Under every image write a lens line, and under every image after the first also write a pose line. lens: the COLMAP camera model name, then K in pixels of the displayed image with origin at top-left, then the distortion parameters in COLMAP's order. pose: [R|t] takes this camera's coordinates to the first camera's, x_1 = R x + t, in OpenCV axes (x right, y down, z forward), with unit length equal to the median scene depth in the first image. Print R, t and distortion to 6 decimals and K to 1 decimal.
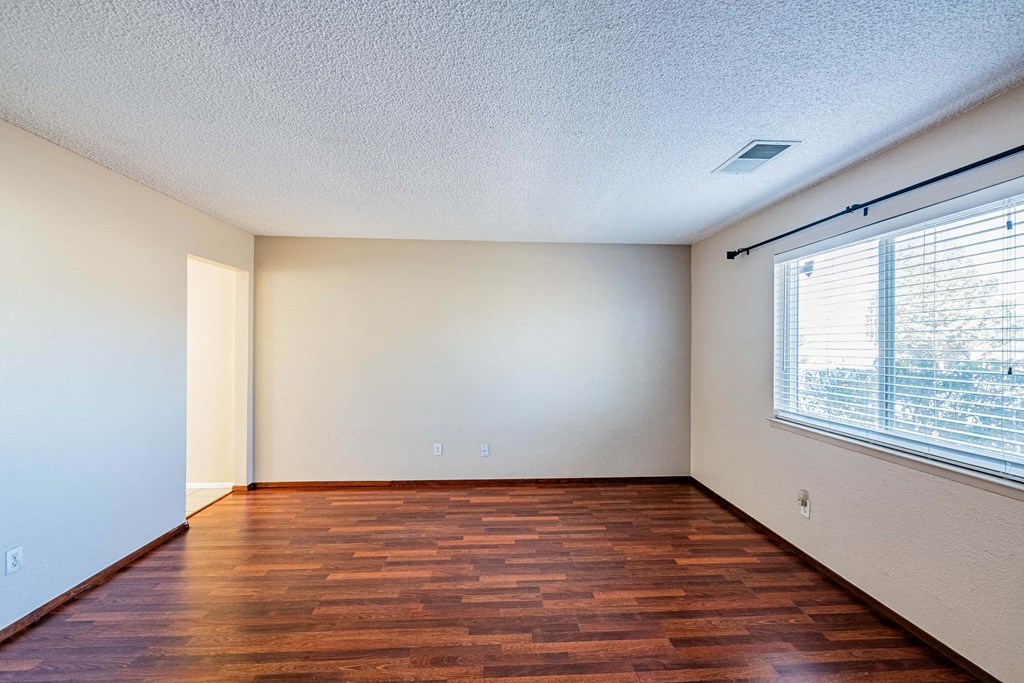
lens RADIAL K [[413.5, 0, 514.5], [0, 413.5, 342.9], [0, 0, 1]] dist [-0.000909, -0.001771]
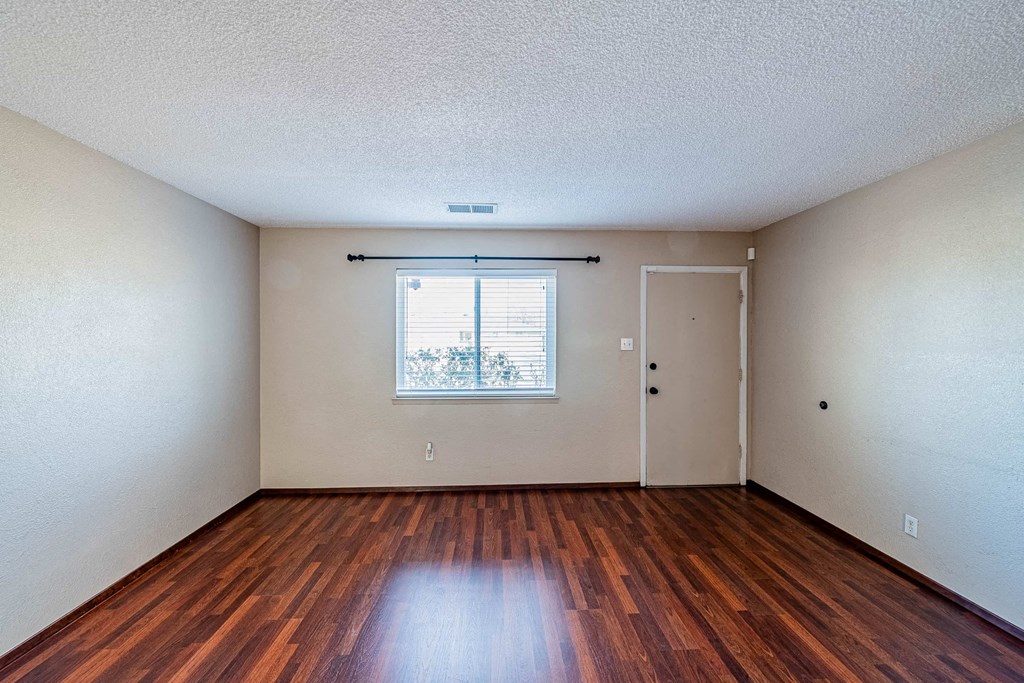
lens RADIAL K [[413.5, 0, 511.5], [0, 413.5, 337.6], [0, 0, 1]] dist [-0.000909, -0.001771]
pose [[-0.006682, -0.000127, 0.999978, -0.636698], [-0.002557, 0.999997, 0.000110, -0.003337], [-0.999974, -0.002556, -0.006682, 0.645427]]
